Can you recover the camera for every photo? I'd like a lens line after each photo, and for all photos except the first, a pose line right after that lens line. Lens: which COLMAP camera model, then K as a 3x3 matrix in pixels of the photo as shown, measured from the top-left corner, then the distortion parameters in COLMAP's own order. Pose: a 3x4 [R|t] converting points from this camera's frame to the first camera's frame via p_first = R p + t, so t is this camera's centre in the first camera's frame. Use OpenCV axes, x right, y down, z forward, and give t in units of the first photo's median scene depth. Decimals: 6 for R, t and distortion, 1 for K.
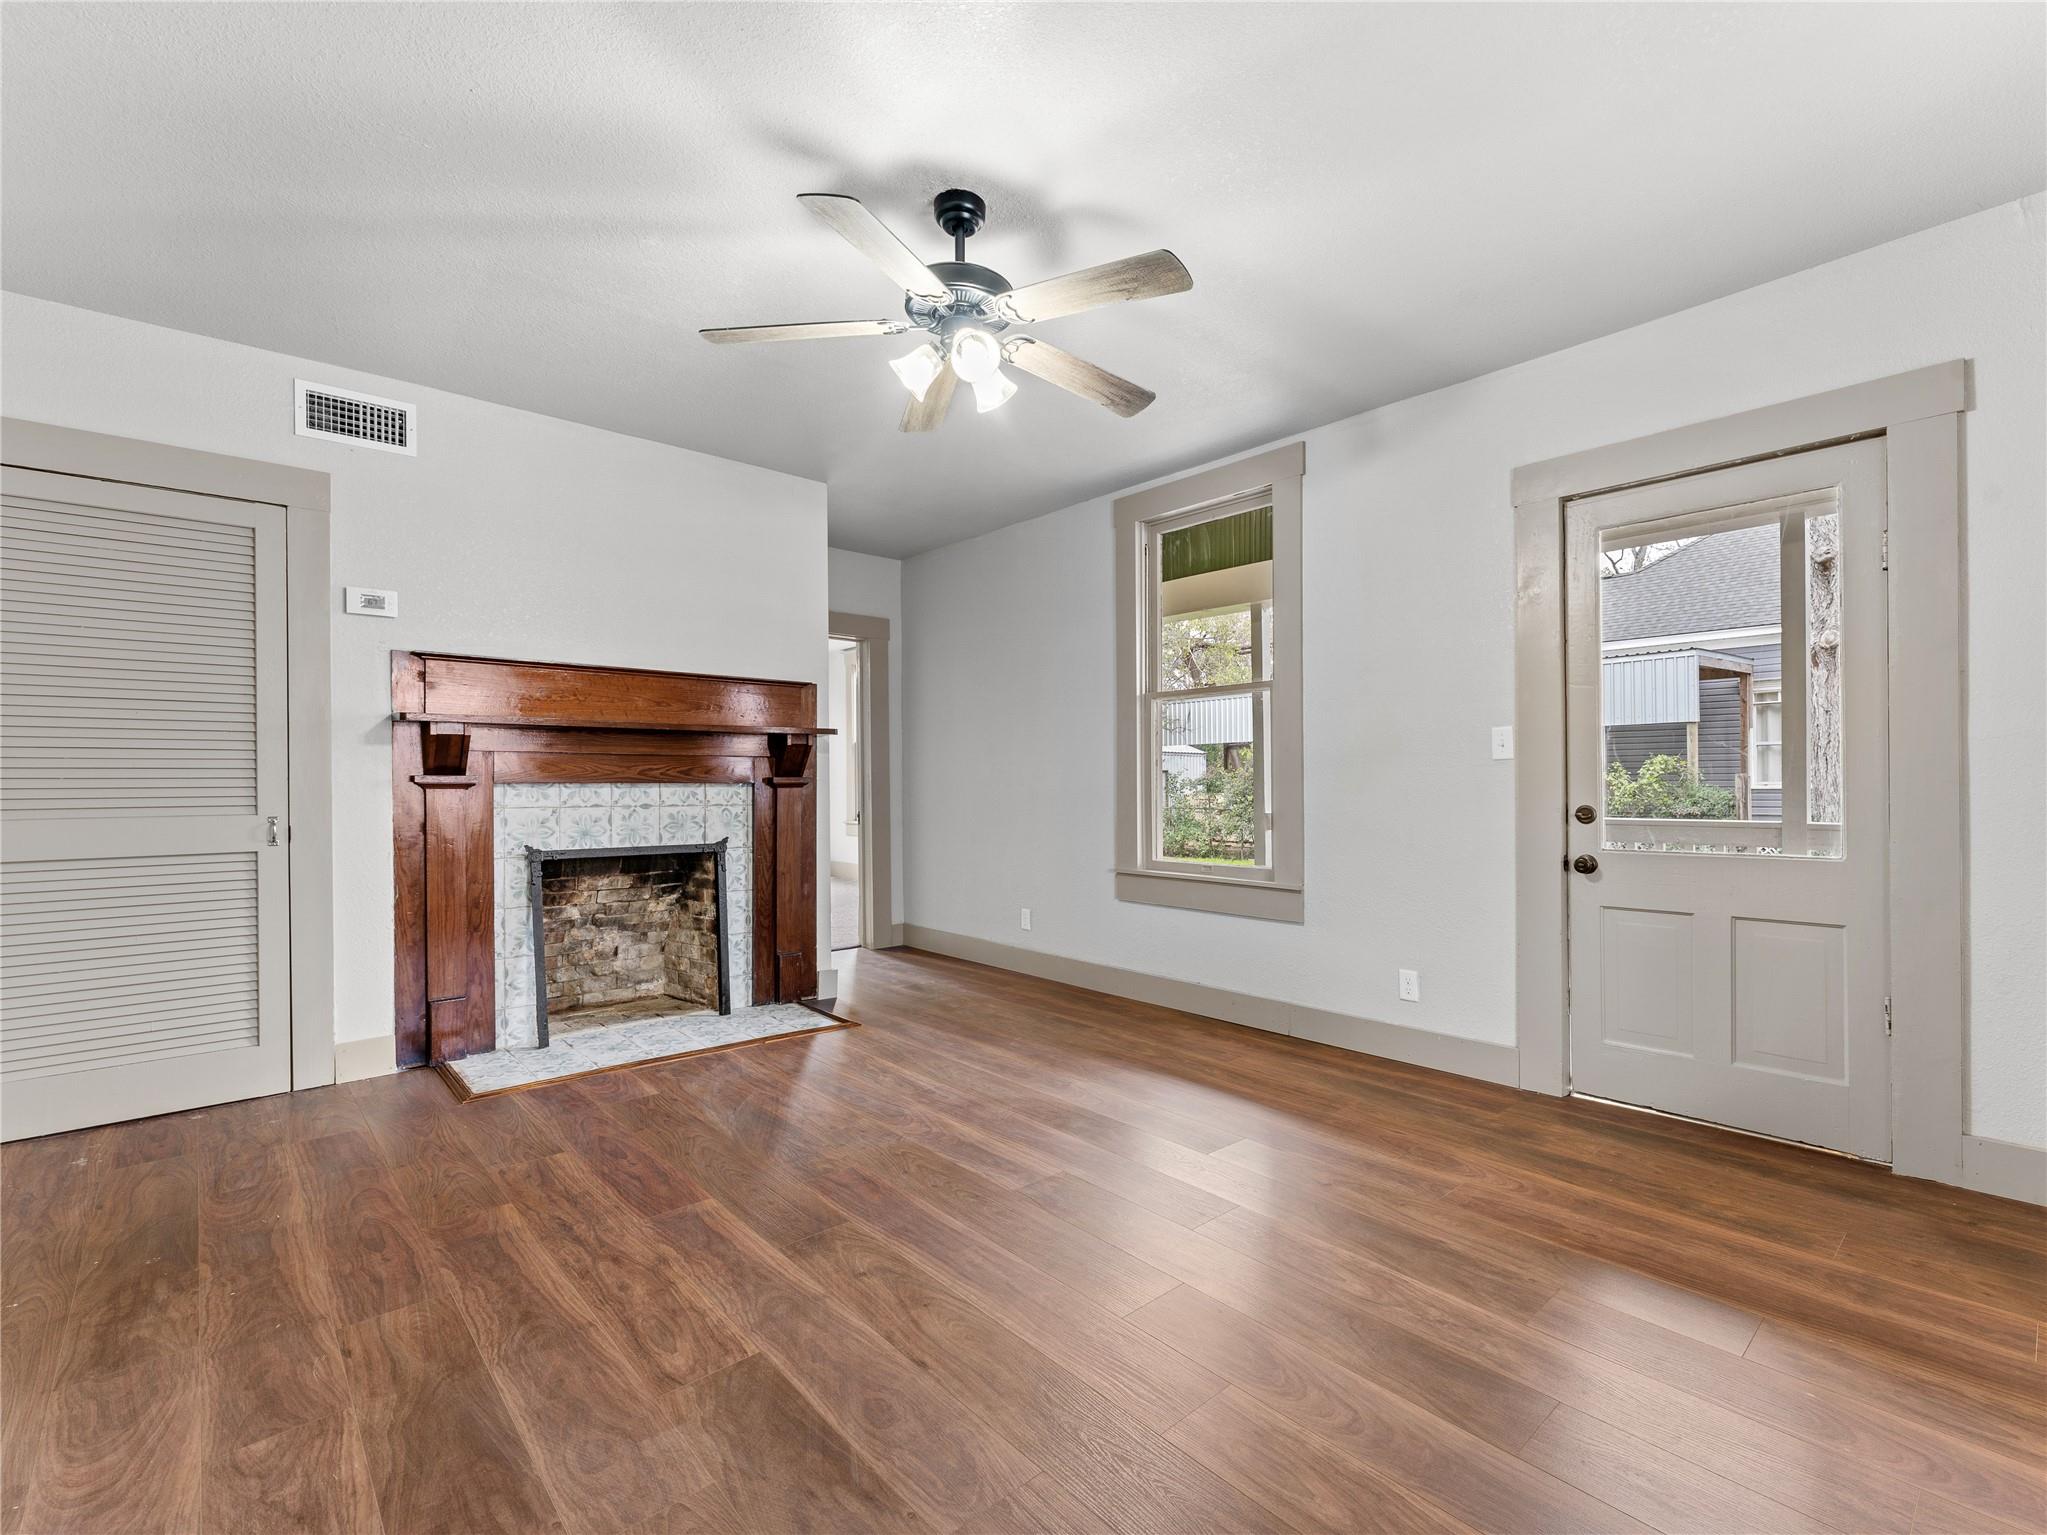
lens RADIAL K [[914.8, 0, 1022.5], [0, 914.8, 790.9], [0, 0, 1]] dist [0.000031, -0.000201]
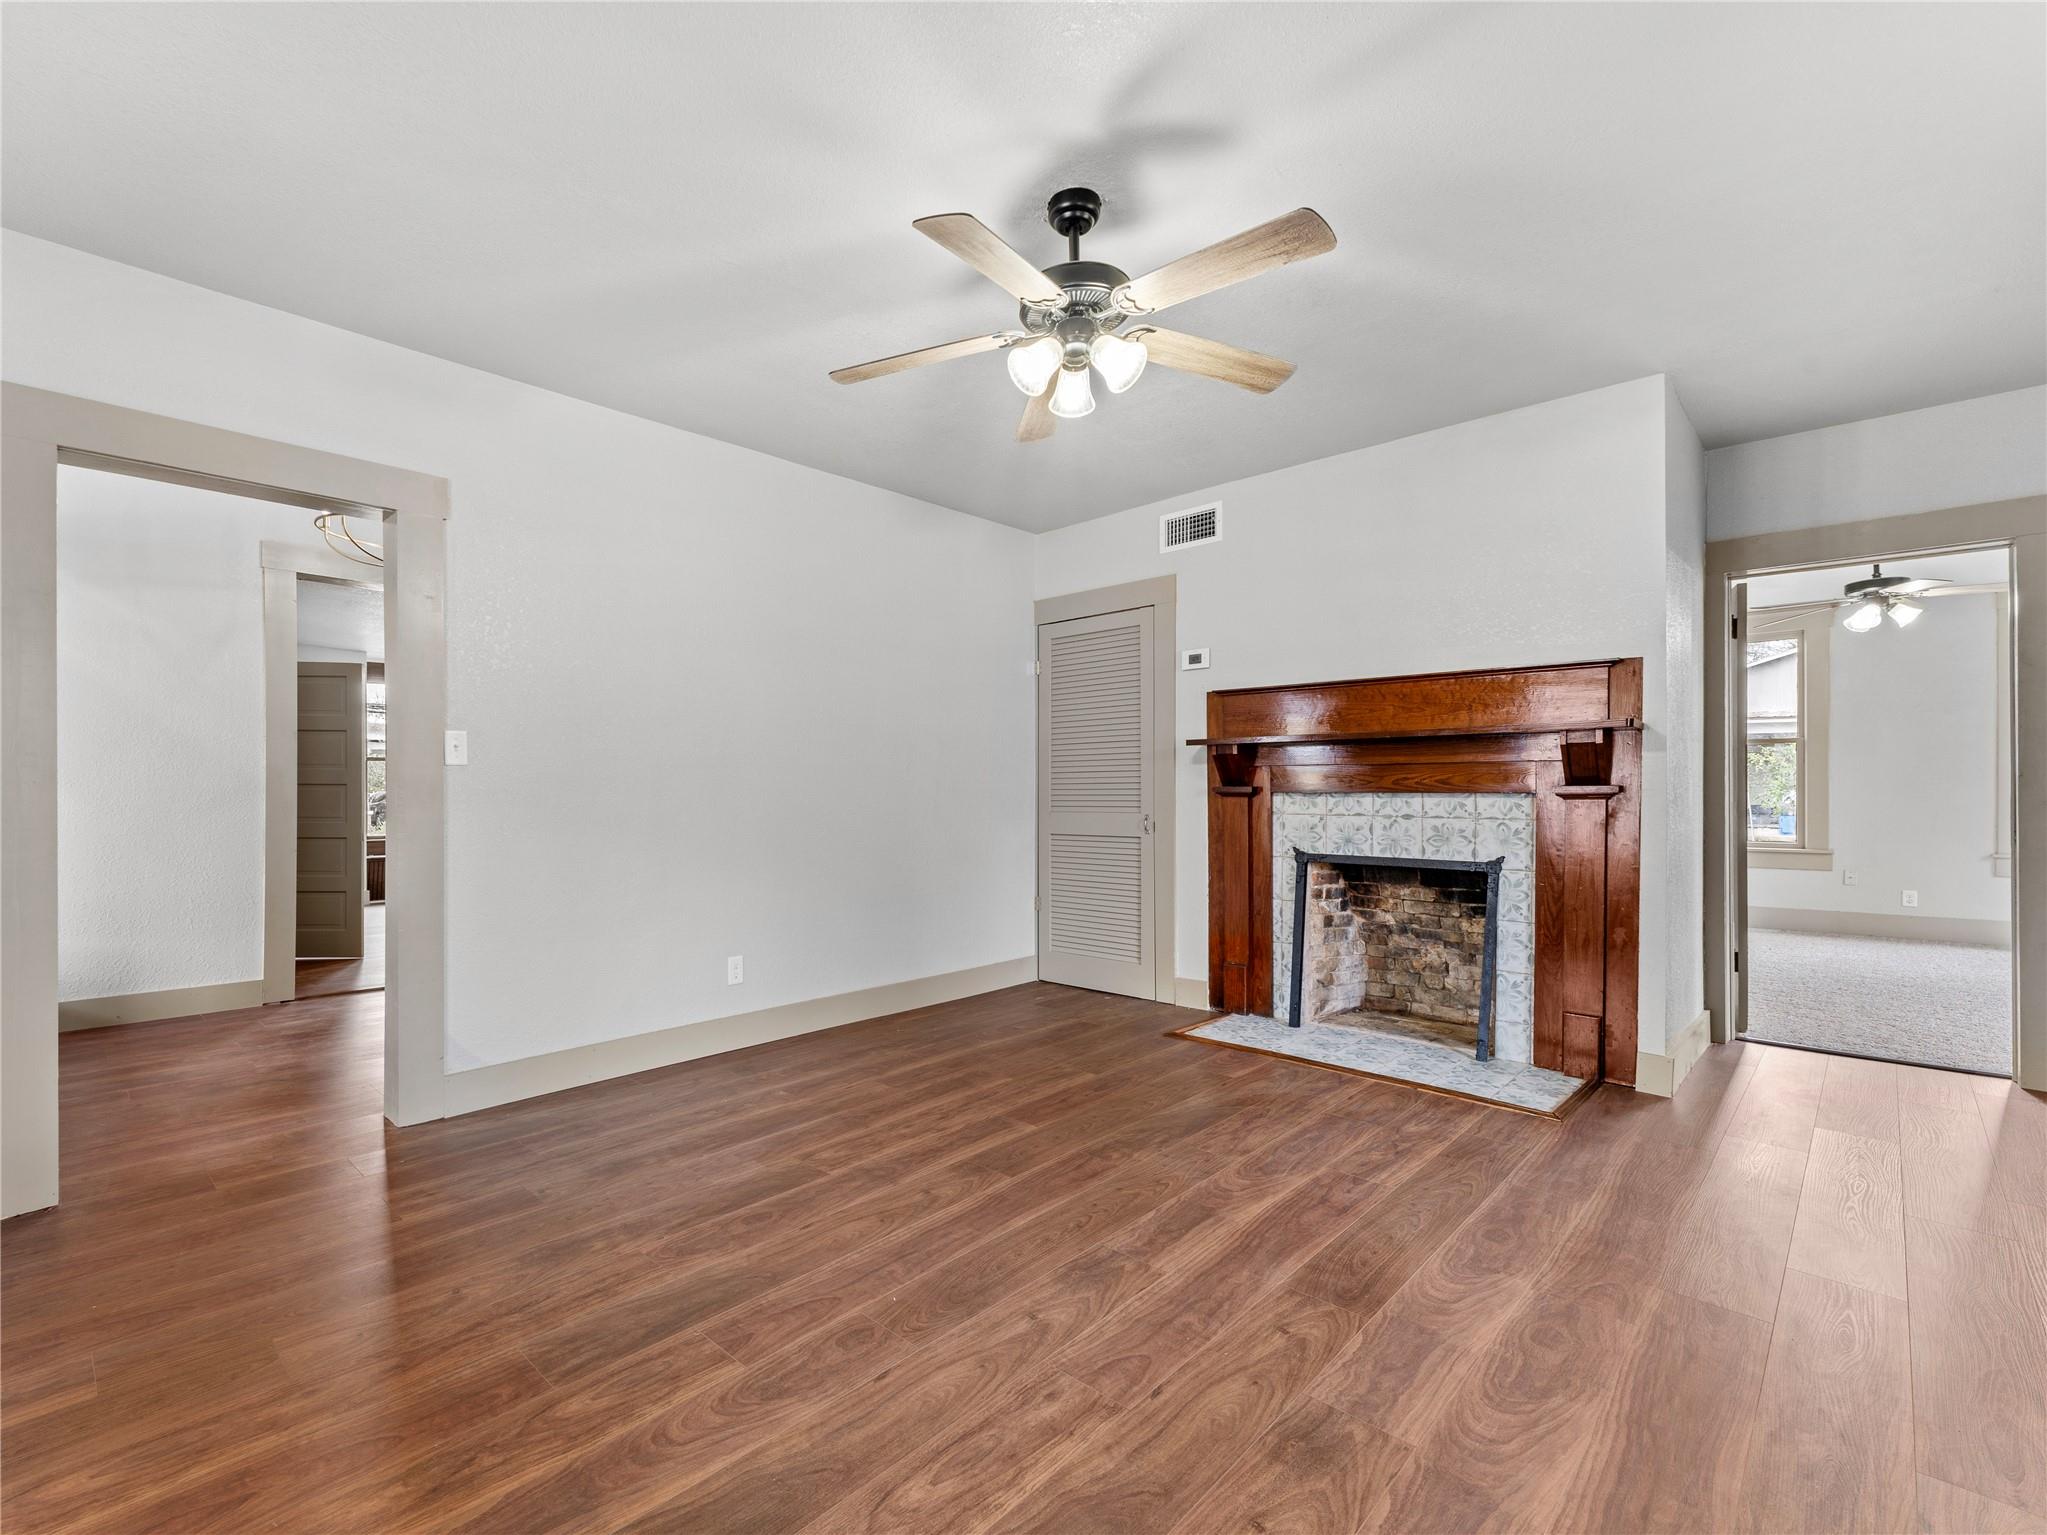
lens RADIAL K [[939.4, 0, 1003.5], [0, 939.4, 799.2], [0, 0, 1]] dist [0.001201, 0.000048]
pose [[0.090686, 0.011079, -0.995818, 0.585730], [-0.008735, 0.999909, 0.010329, -0.009145], [0.995841, 0.007762, 0.090774, 0.527176]]
